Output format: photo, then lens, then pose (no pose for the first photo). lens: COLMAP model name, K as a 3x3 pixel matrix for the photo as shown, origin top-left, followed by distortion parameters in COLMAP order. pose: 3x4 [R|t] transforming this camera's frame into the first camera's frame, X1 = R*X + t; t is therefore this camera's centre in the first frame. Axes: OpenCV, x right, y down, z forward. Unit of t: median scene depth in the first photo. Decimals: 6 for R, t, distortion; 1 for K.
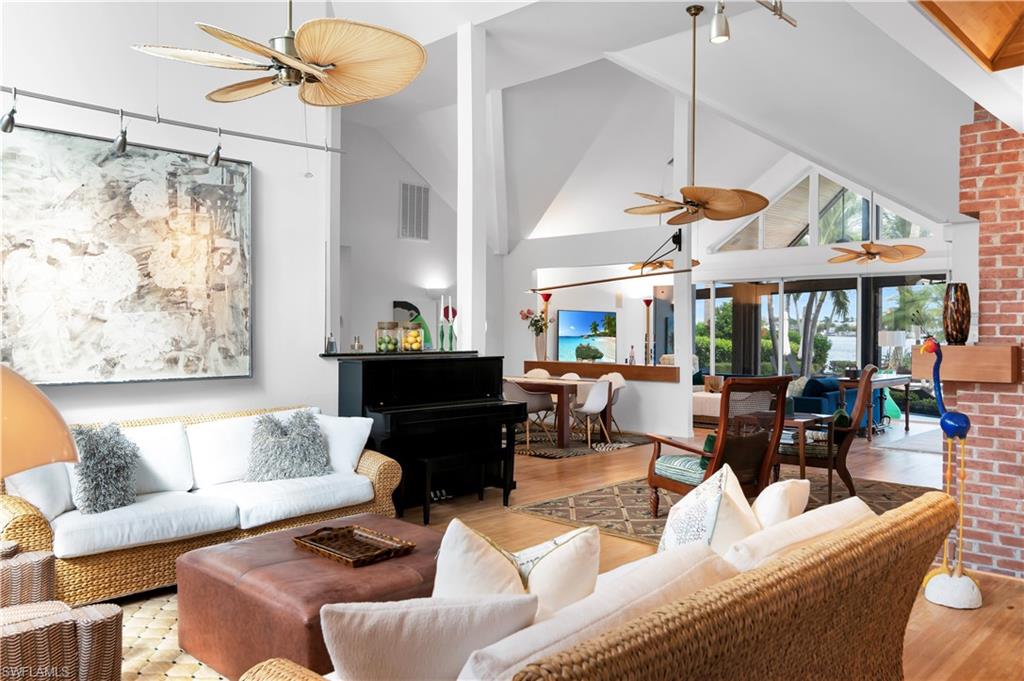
lens RADIAL K [[774.9, 0, 510.1], [0, 774.9, 335.4], [0, 0, 1]] dist [0.008773, -0.000548]
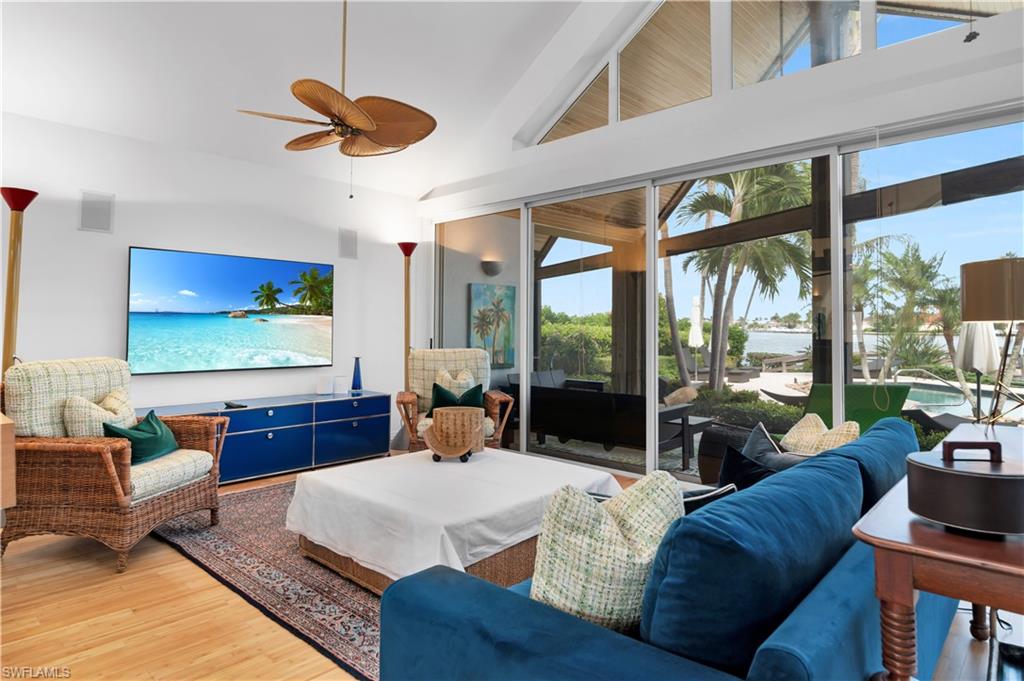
lens RADIAL K [[594.6, 0, 504.9], [0, 594.6, 309.4], [0, 0, 1]] dist [0.004074, -0.001239]
pose [[0.999960, 0.000666, 0.008975, 0.296567], [-0.000340, 0.999342, -0.036260, 0.015596], [-0.008993, 0.036256, 0.999302, 0.744722]]
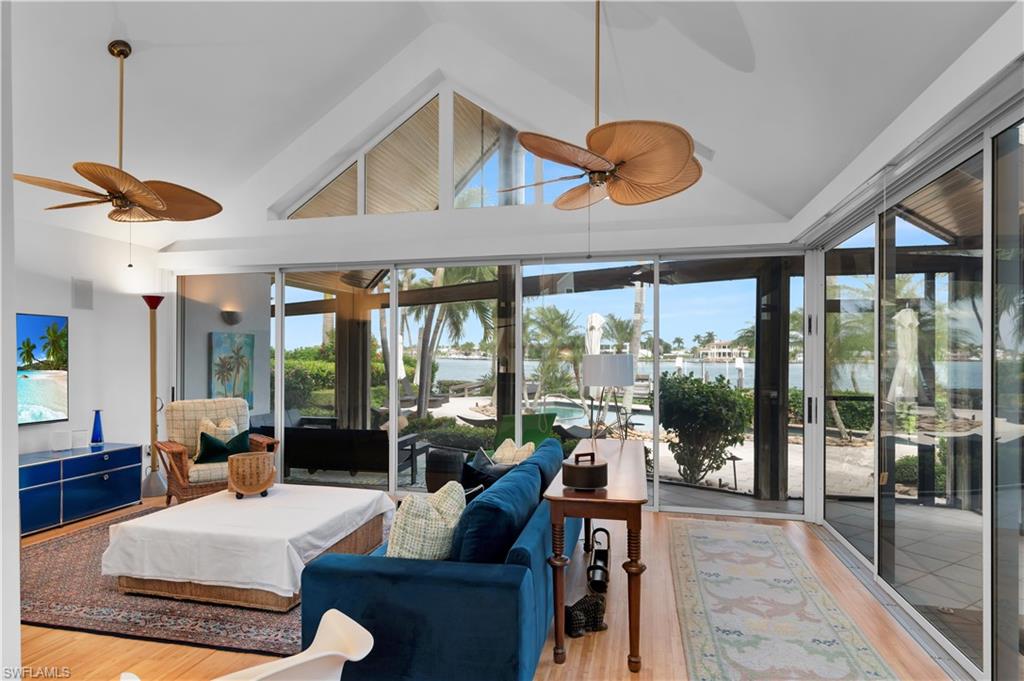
lens RADIAL K [[567.0, 0, 512.8], [0, 567.0, 355.8], [0, 0, 1]] dist [-0.000729, 0.000358]
pose [[0.859038, -0.001511, 0.511910, 0.235858], [0.003735, 0.999988, -0.003316, -0.003844], [-0.511898, 0.004761, 0.859033, 0.665596]]
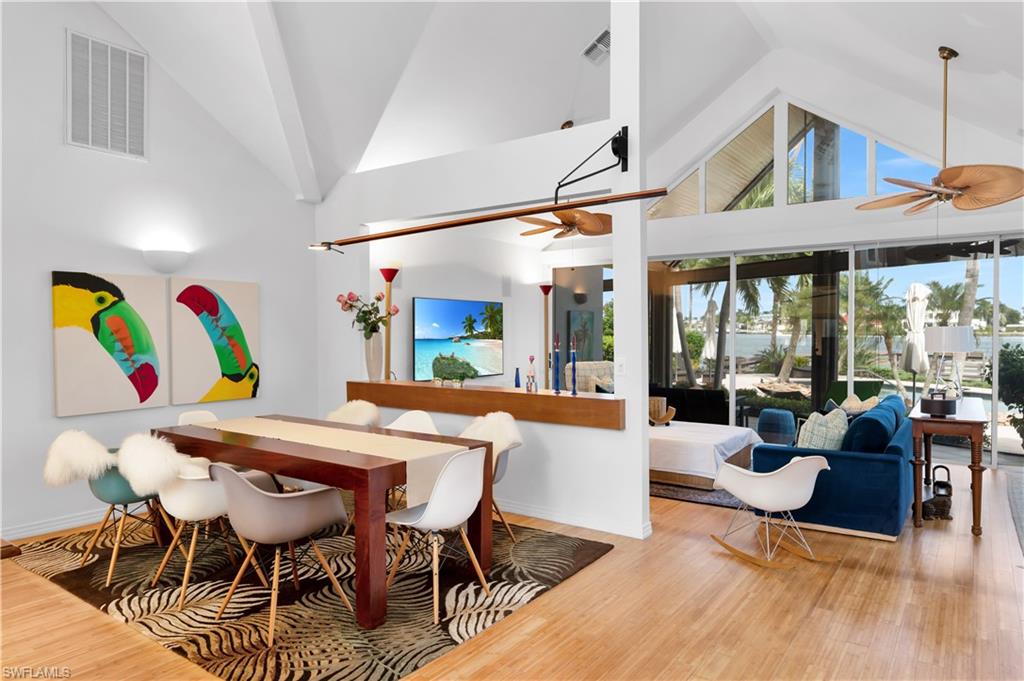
lens RADIAL K [[649.5, 0, 509.5], [0, 649.5, 340.1], [0, 0, 1]] dist [0.003728, -0.005669]
pose [[0.989692, -0.007977, 0.142990, 0.070289], [0.006291, 0.999905, 0.012238, -0.003583], [-0.143074, -0.011213, 0.989649, 0.500529]]
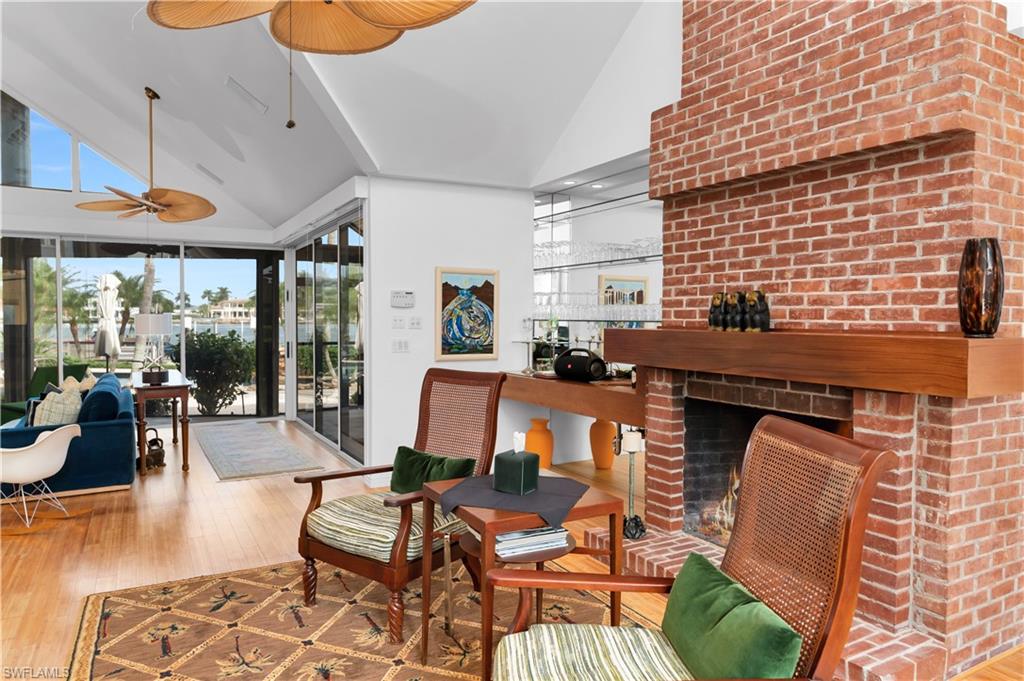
lens RADIAL K [[649.5, 0, 508.2], [0, 649.5, 336.2], [0, 0, 1]] dist [0.003728, -0.005669]
pose [[0.282085, -0.030671, 0.958899, -0.014462], [0.003105, 0.999513, 0.031057, -0.002976], [-0.959384, -0.005784, 0.282043, 0.454174]]
